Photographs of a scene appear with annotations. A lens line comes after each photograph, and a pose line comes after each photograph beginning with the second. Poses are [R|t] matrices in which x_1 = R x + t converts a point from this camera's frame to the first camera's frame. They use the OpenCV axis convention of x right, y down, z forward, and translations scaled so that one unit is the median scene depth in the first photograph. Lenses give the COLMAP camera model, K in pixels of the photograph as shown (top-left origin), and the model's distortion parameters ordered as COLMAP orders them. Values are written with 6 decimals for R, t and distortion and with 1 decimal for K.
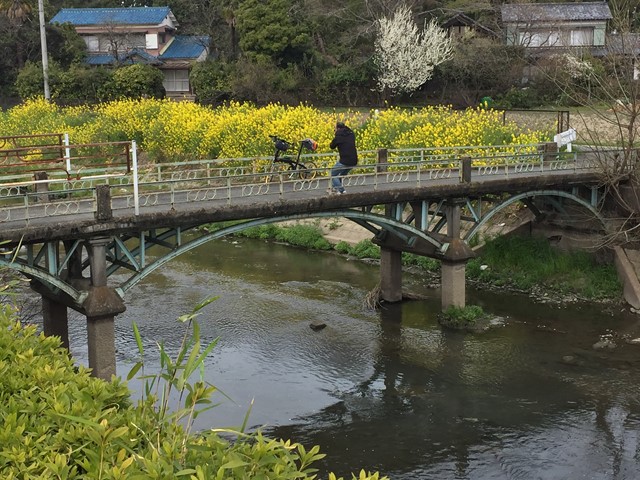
lens RADIAL K [[959.0, 0, 320.8], [0, 959.0, 239.3], [0, 0, 1]] dist [-0.000611, 0.000000]
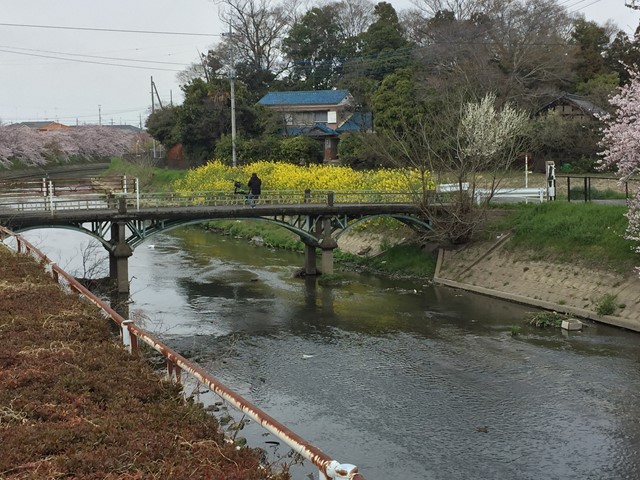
lens RADIAL K [[959.0, 0, 319.4], [0, 959.0, 240.3], [0, 0, 1]] dist [-0.000611, 0.000000]
pose [[0.959371, 0.032335, -0.280288, 0.222523], [-0.050839, 0.996963, -0.058998, 0.040005], [0.277529, 0.070850, 0.958101, -0.268158]]
